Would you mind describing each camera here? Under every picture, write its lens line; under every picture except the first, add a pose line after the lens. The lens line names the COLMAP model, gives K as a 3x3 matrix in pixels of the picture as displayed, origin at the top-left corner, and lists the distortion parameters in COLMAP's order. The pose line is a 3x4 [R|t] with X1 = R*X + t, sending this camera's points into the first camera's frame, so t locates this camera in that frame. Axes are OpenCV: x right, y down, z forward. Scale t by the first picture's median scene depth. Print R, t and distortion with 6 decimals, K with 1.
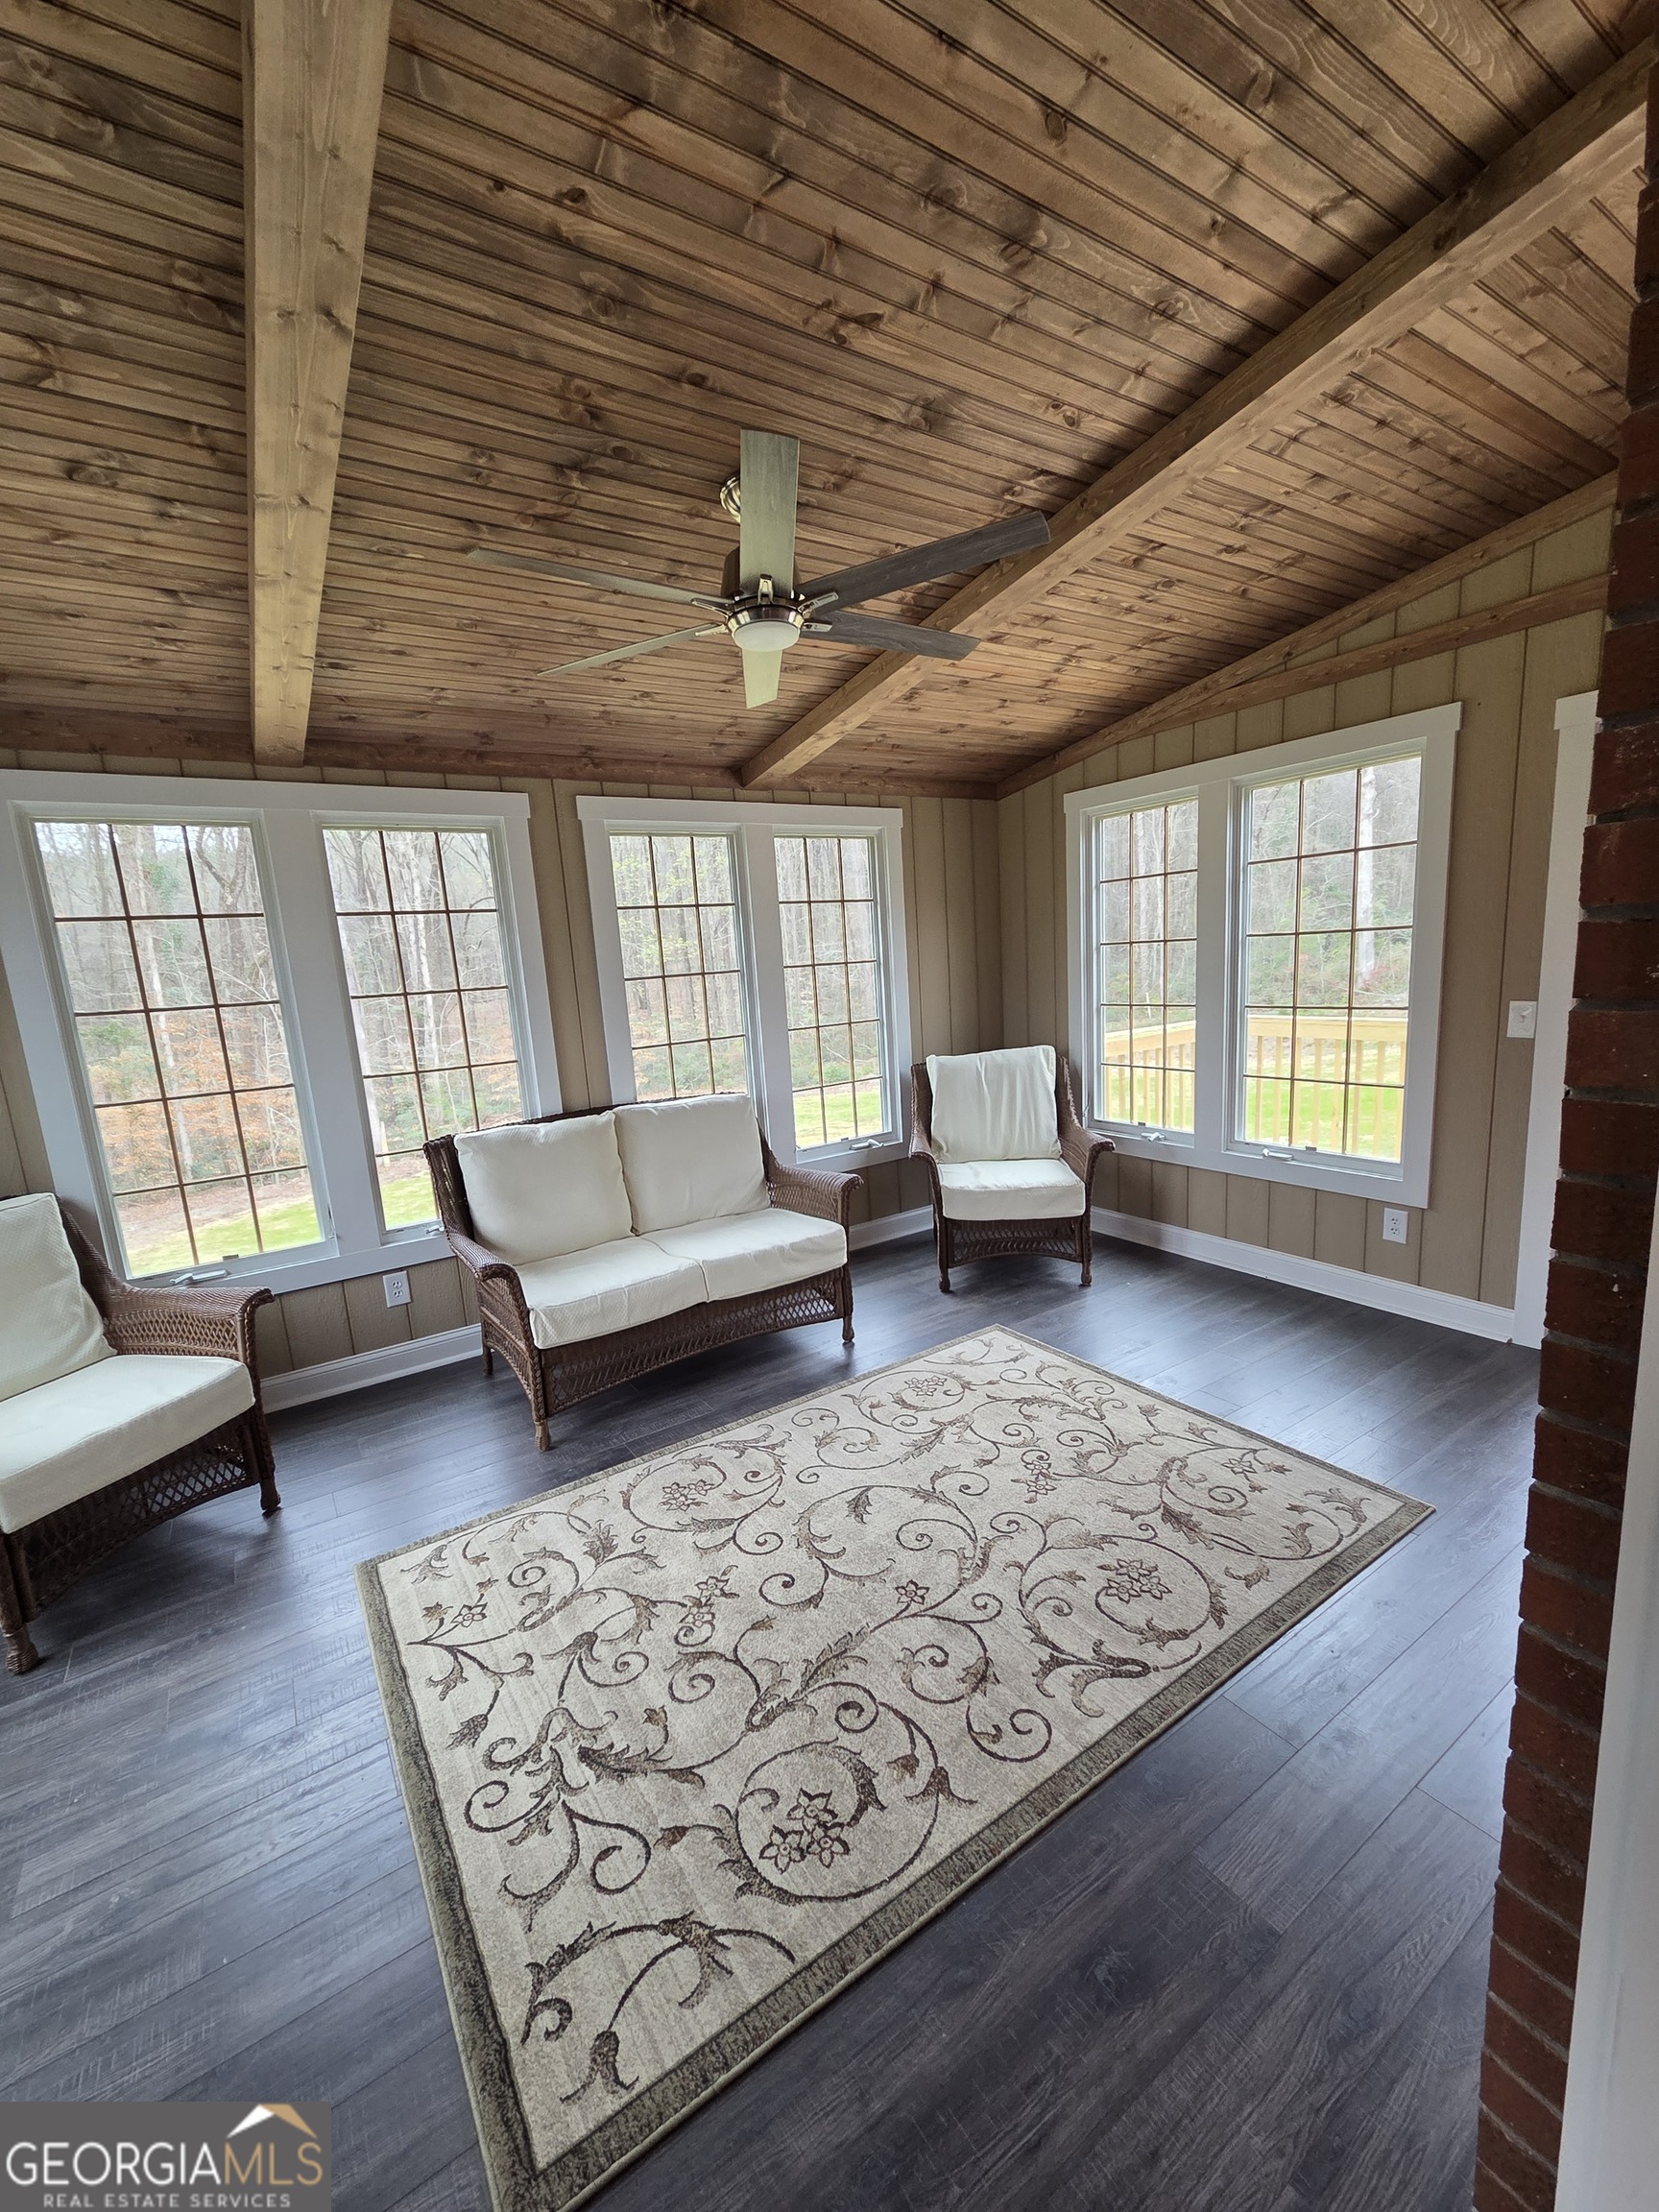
lens RADIAL K [[908.8, 0, 831.3], [0, 908.8, 1120.4], [0, 0, 1]] dist [0.007025, -0.000551]
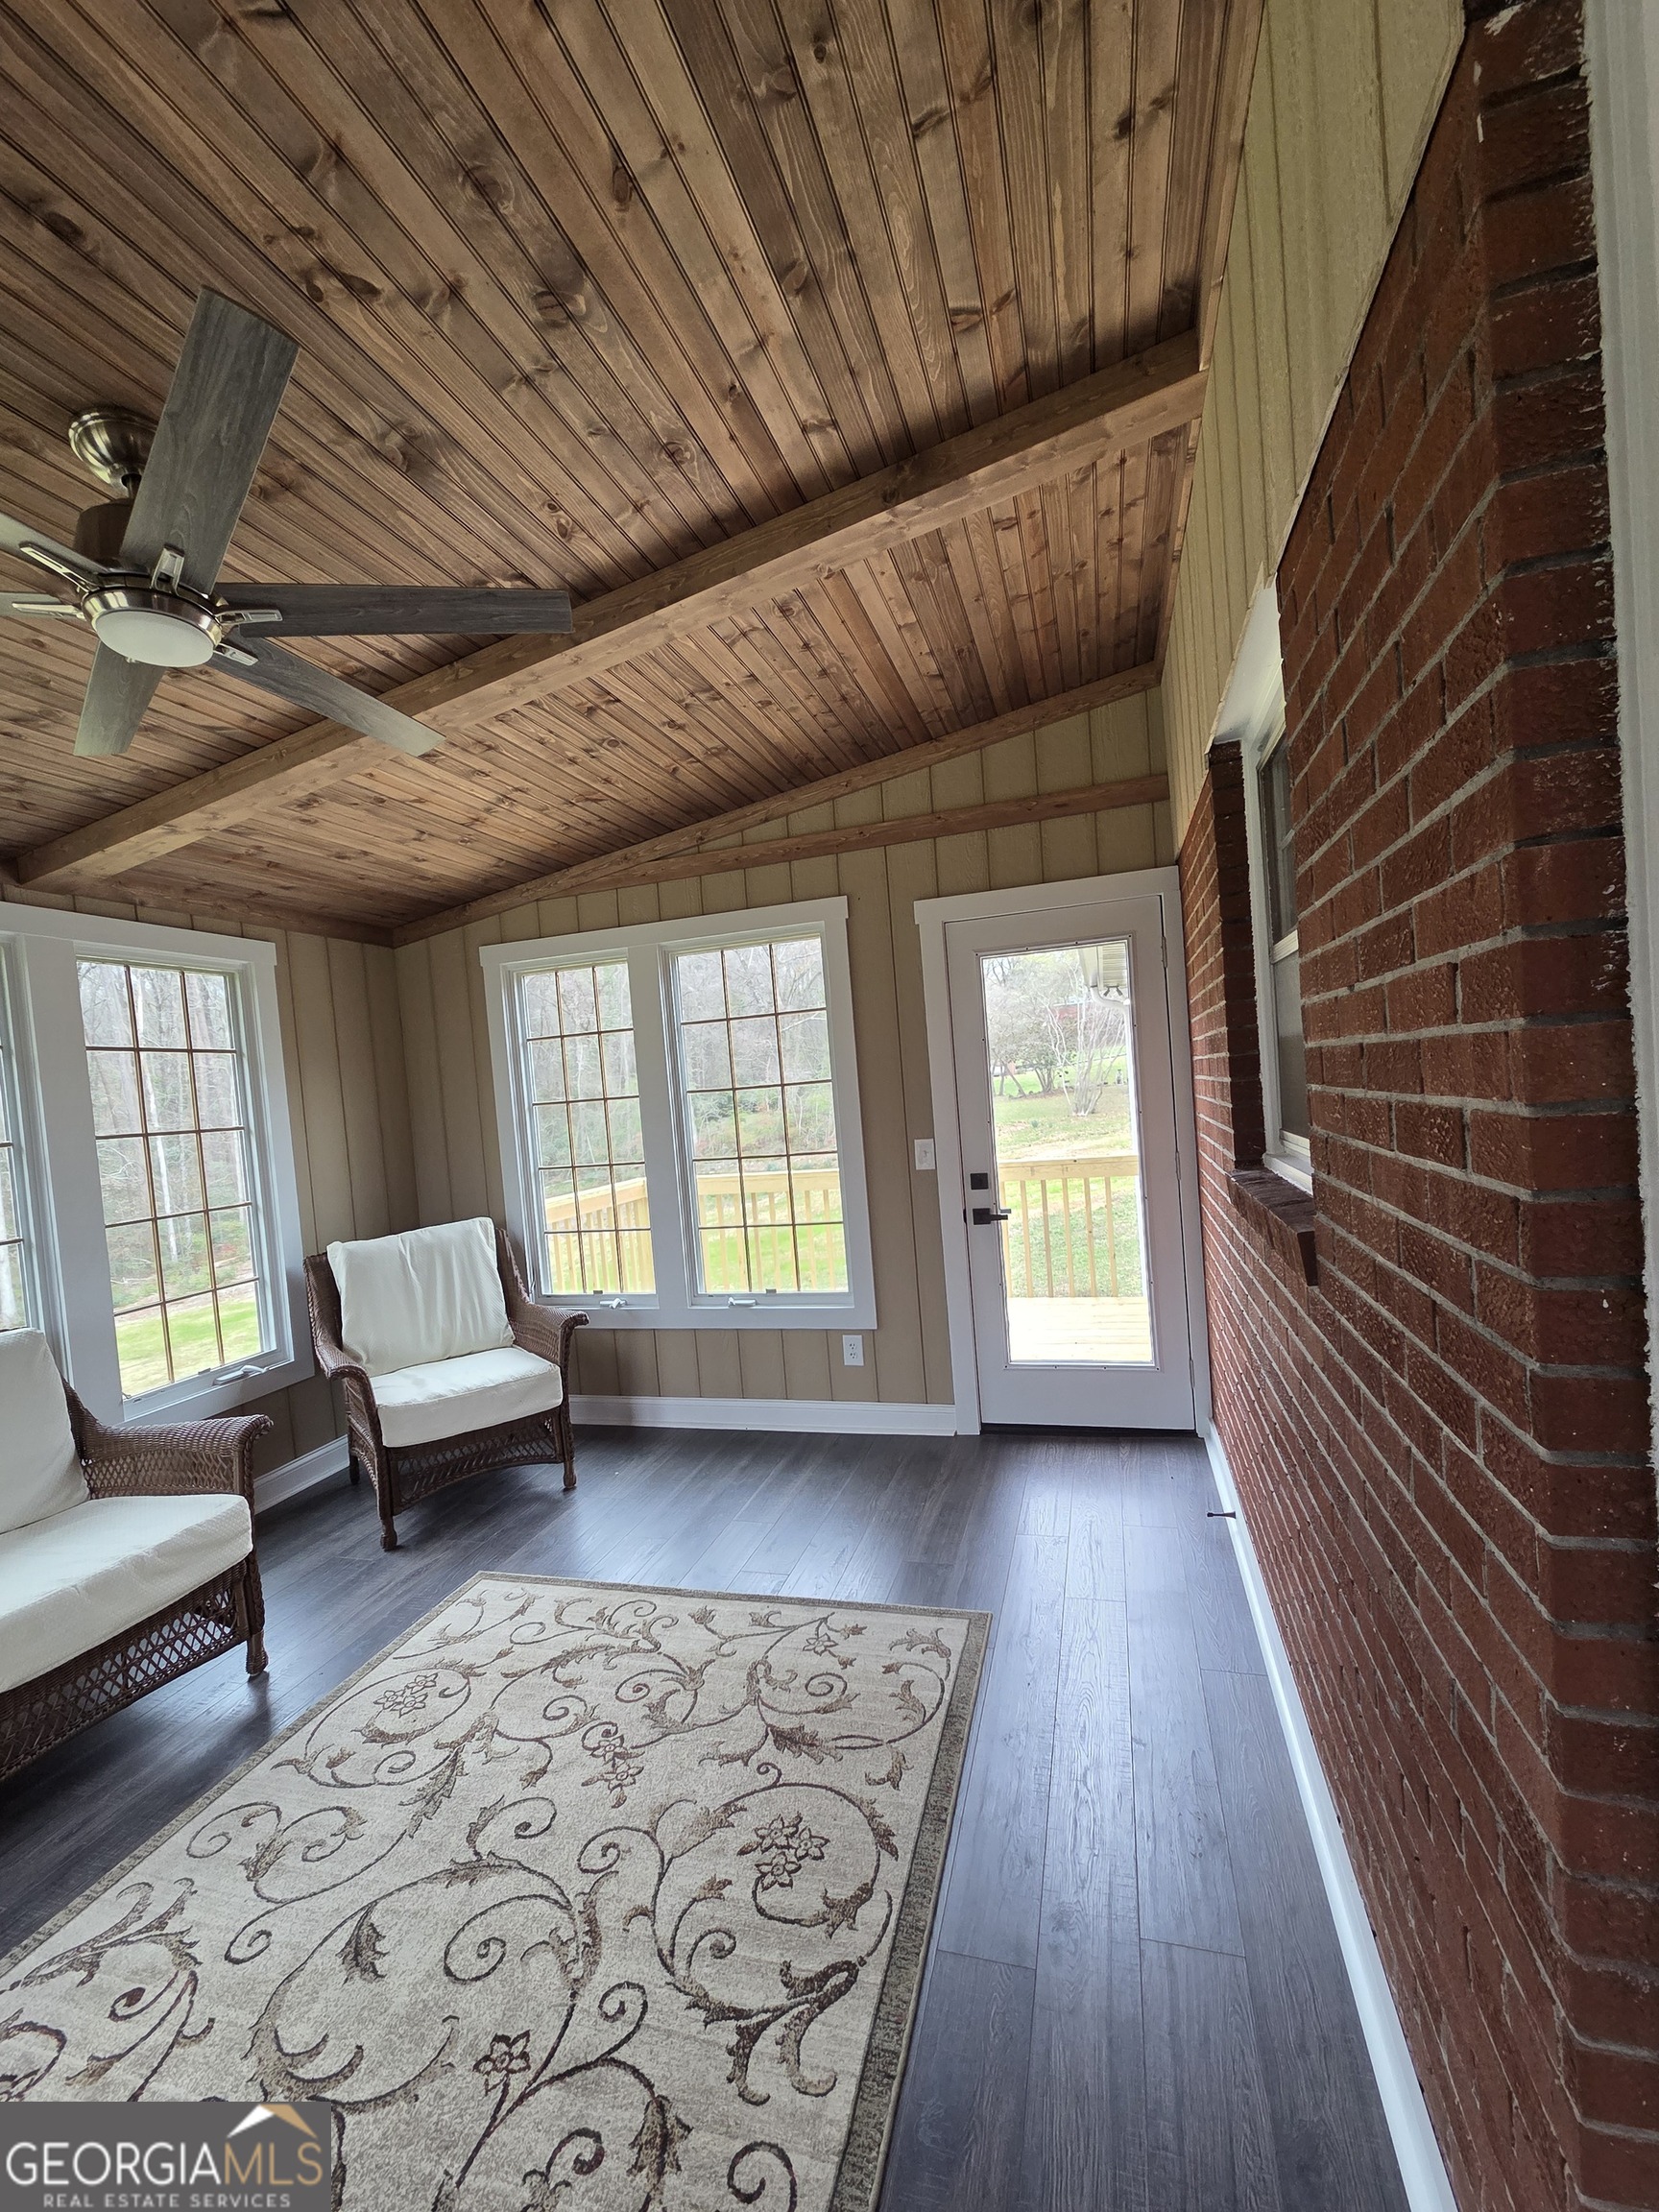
lens RADIAL K [[908.8, 0, 835.5], [0, 908.8, 1115.0], [0, 0, 1]] dist [0.007025, -0.000551]
pose [[0.769432, -0.014190, 0.638571, -0.107189], [0.145101, 0.977498, -0.153115, 0.007601], [-0.622029, 0.210469, 0.754177, 0.196238]]
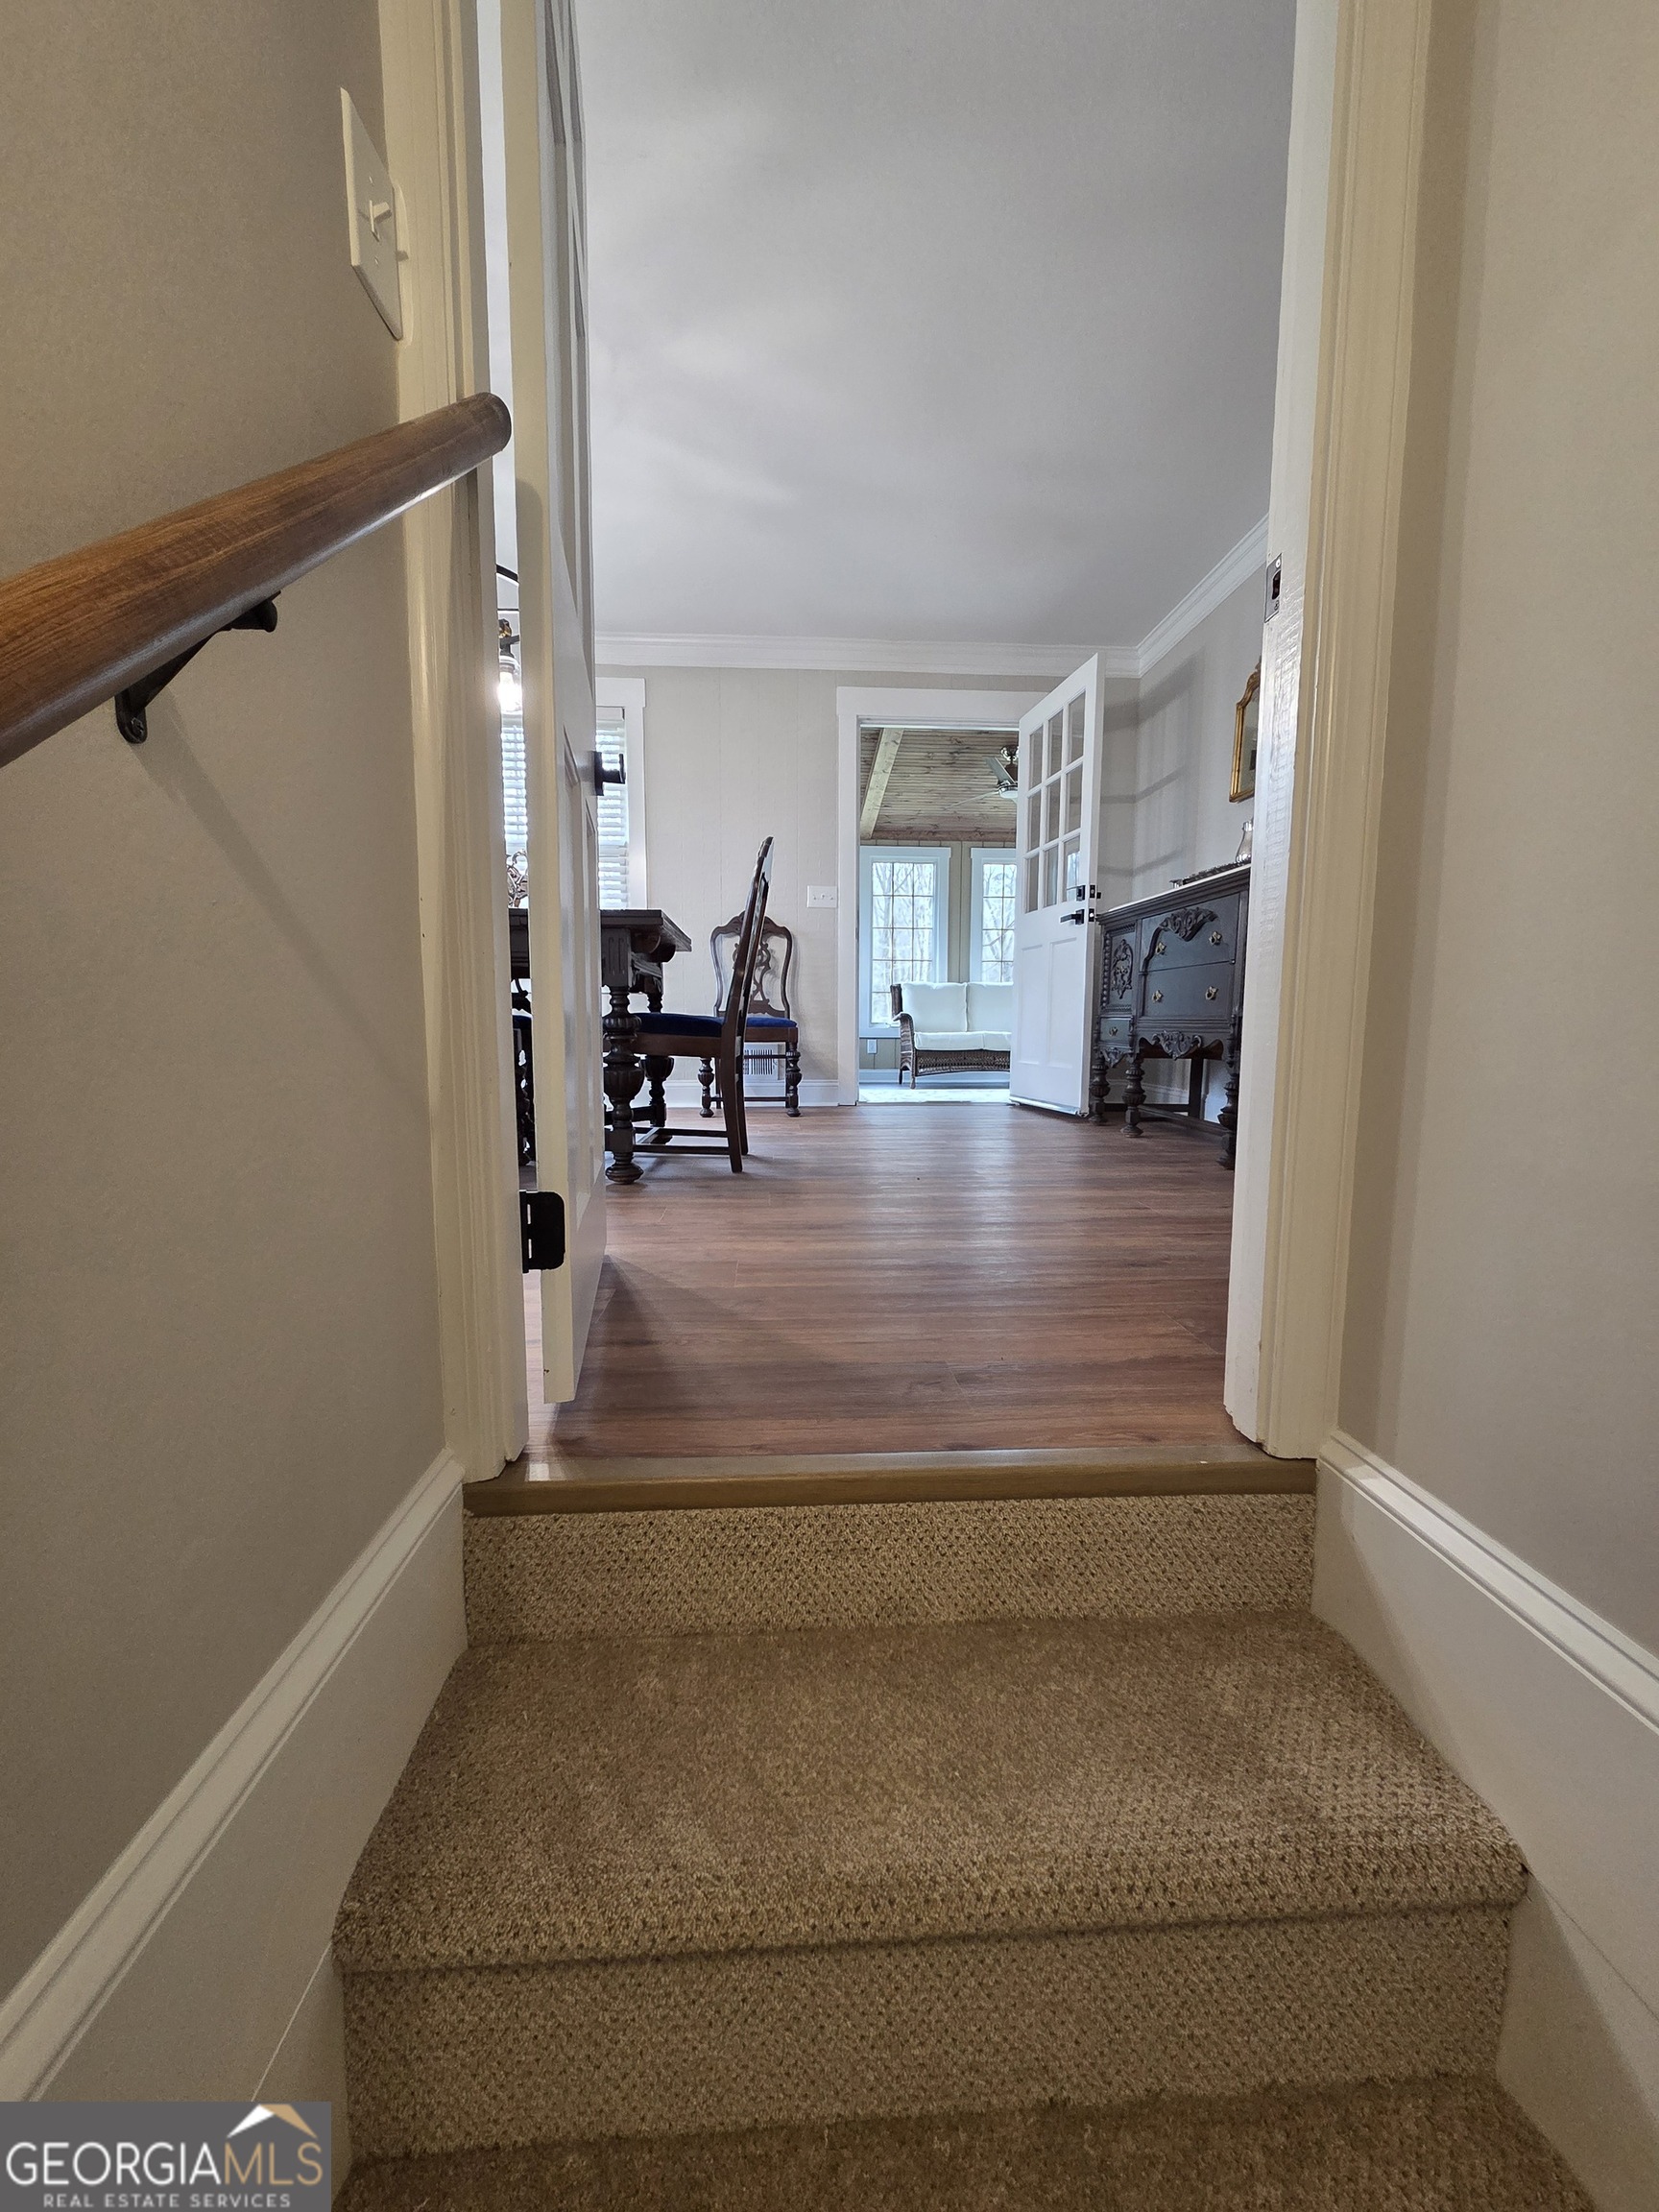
lens RADIAL K [[908.8, 0, 824.8], [0, 908.8, 1114.2], [0, 0, 1]] dist [0.007025, -0.000551]
pose [[0.860000, 0.120483, -0.495866, 0.908590], [-0.153721, 0.987756, -0.026606, 0.627019], [0.486589, 0.099106, 0.867991, -1.633796]]
